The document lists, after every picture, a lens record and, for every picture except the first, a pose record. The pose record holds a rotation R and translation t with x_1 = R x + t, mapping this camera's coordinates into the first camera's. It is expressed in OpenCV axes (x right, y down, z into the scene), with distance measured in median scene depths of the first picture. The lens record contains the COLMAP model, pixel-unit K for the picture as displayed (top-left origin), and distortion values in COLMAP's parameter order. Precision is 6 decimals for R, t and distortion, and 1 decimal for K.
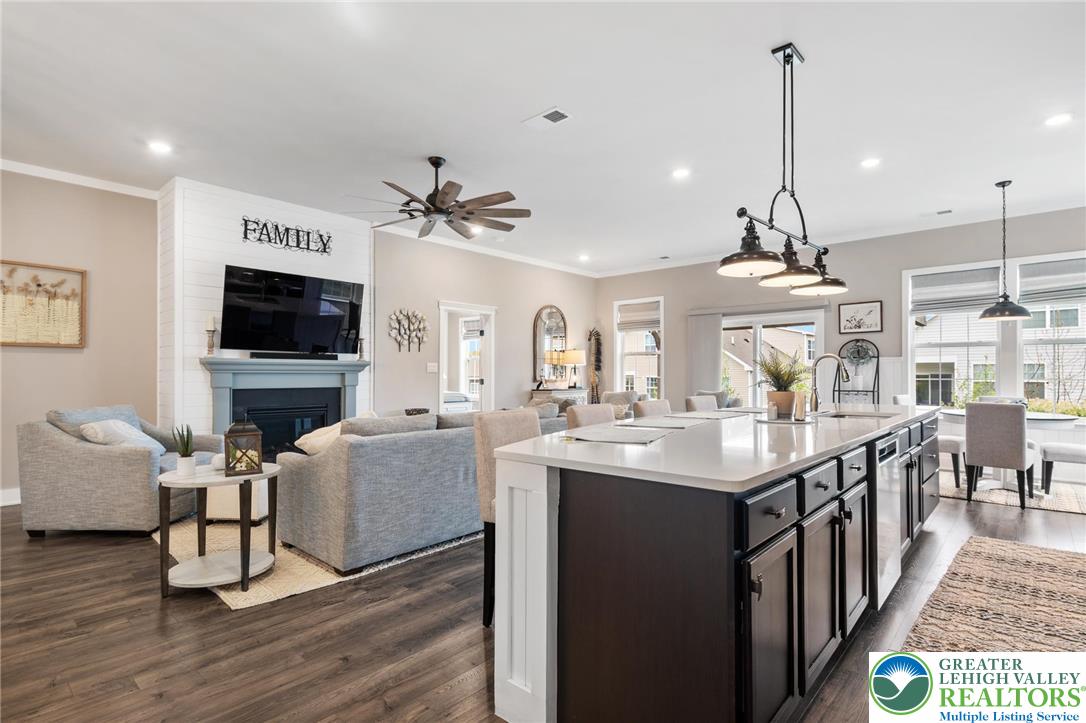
lens RADIAL K [[536.8, 0, 548.2], [0, 536.8, 371.1], [0, 0, 1]] dist [0.002908, -0.005455]
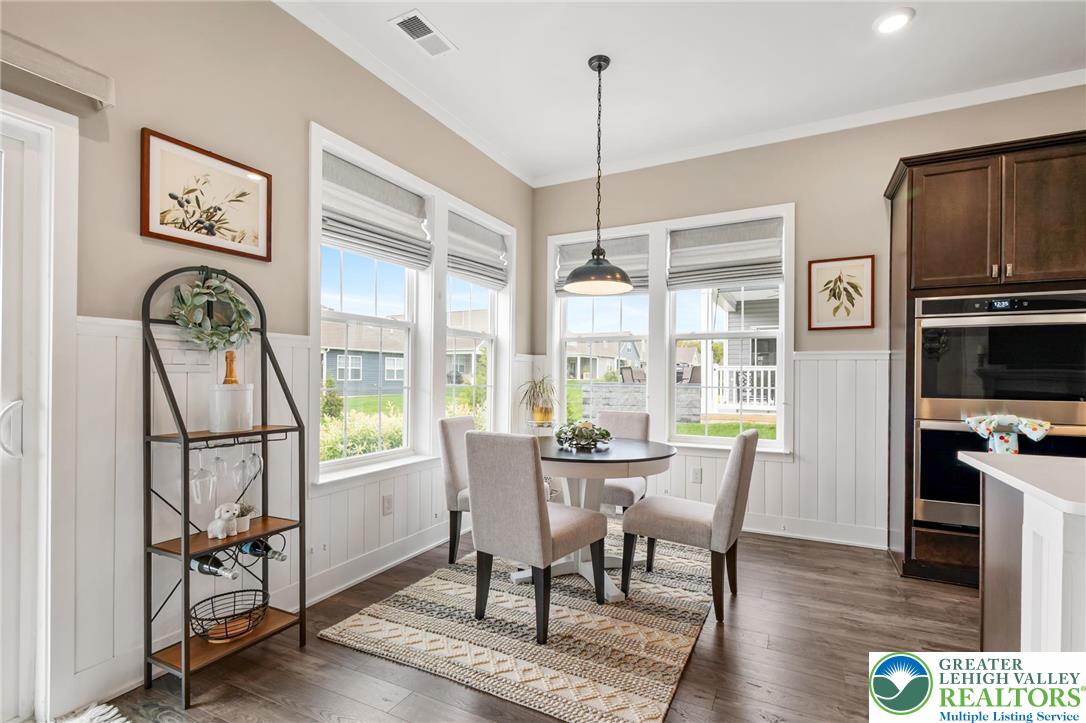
lens RADIAL K [[488.5, 0, 547.1], [0, 488.5, 376.0], [0, 0, 1]] dist [0.004325, -0.001538]
pose [[-0.257286, 0.001752, 0.966334, 0.294959], [-0.011539, 0.999921, -0.004885, 0.004250], [-0.966266, -0.012407, -0.257245, 1.052965]]
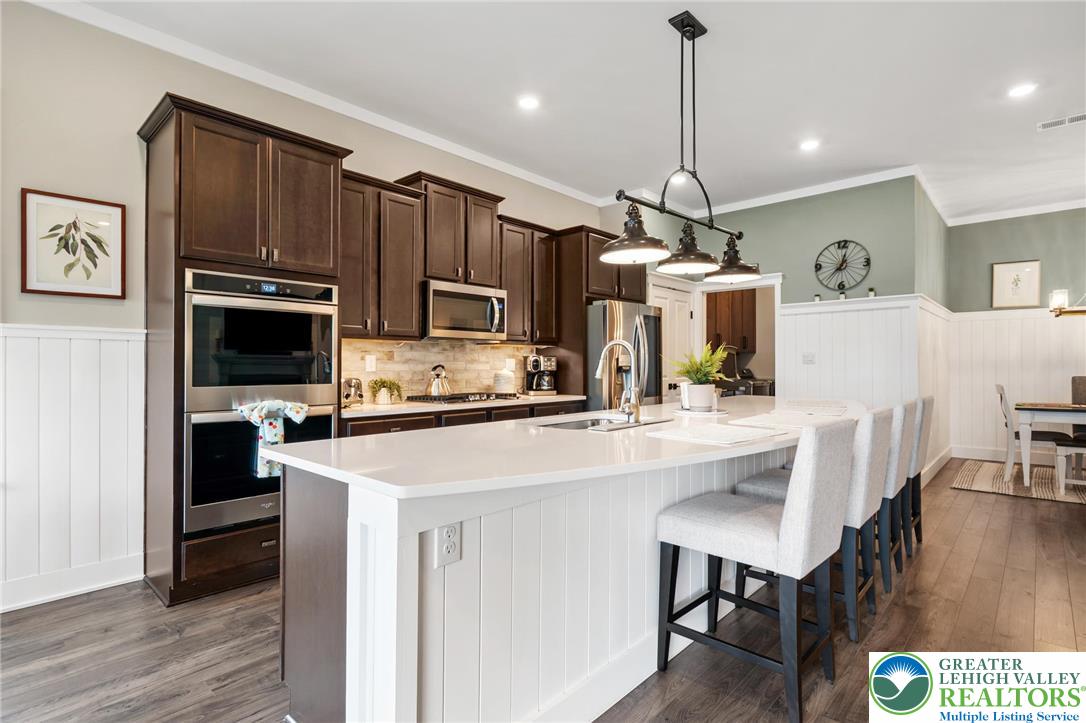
lens RADIAL K [[536.8, 0, 545.2], [0, 536.8, 362.9], [0, 0, 1]] dist [0.003268, -0.001265]
pose [[-0.999875, 0.001074, 0.015759, 0.361913], [0.000912, 0.999947, -0.010234, 0.003976], [-0.015769, -0.010219, -0.999823, 1.018081]]
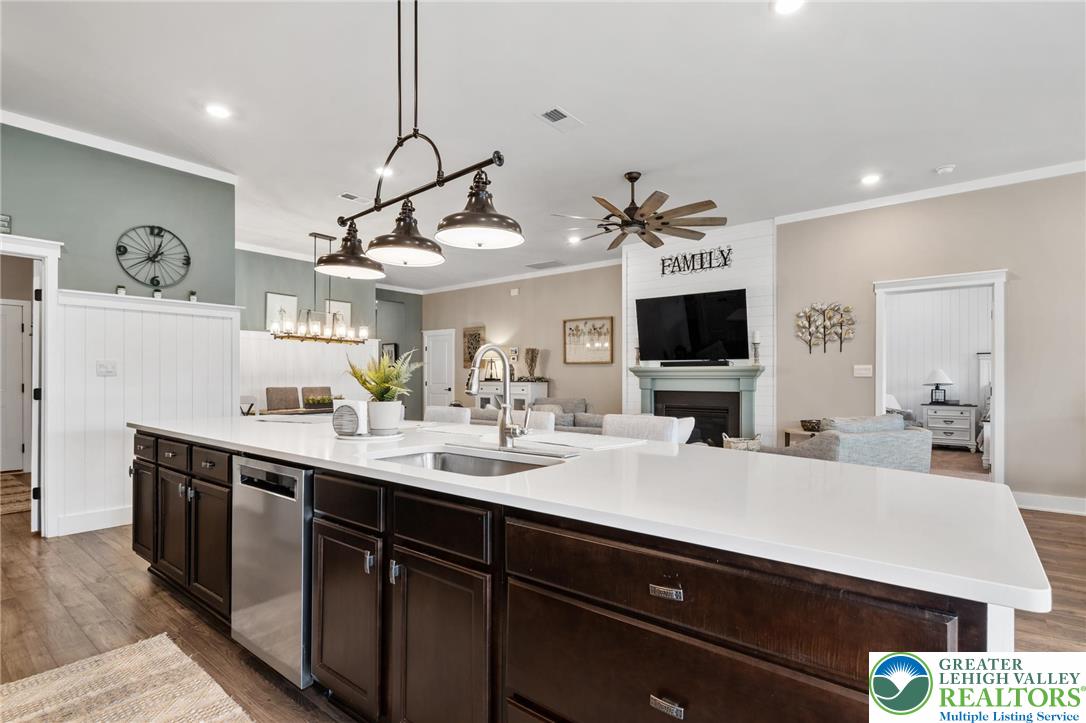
lens RADIAL K [[523.9, 0, 547.7], [0, 523.9, 378.5], [0, 0, 1]] dist [0.002247, -0.000027]
pose [[0.053586, -0.000266, -0.998563, 0.631166], [0.005187, 0.999987, 0.000012, 0.002476], [0.998550, -0.005180, 0.053586, 0.608016]]
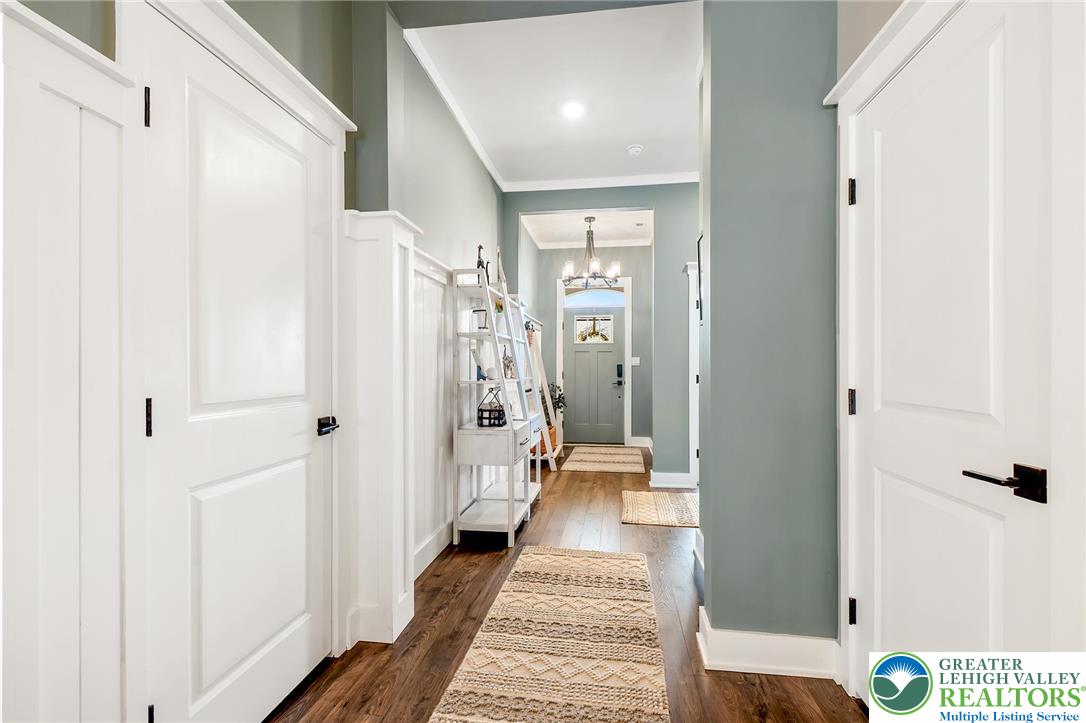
lens RADIAL K [[487.9, 0, 545.1], [0, 487.9, 363.9], [0, 0, 1]] dist [0.004541, -0.001196]
pose [[-0.836250, -0.002918, -0.548341, -0.941351], [0.001347, 0.999972, -0.007377, -0.001435], [0.548347, -0.006908, -0.836222, 0.419220]]
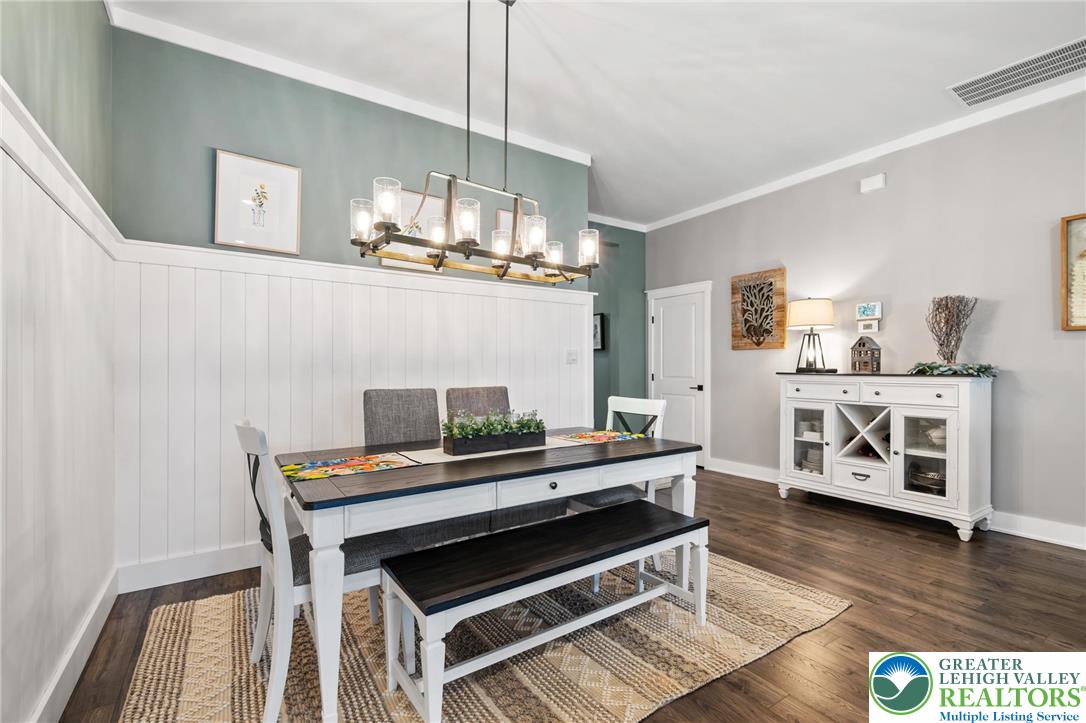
lens RADIAL K [[487.9, 0, 545.1], [0, 487.9, 363.9], [0, 0, 1]] dist [0.004541, -0.001196]
pose [[-0.257717, -0.011128, -0.966156, -0.172870], [0.005046, 0.999905, -0.012863, 0.002246], [0.966207, -0.008191, -0.257636, 0.322892]]
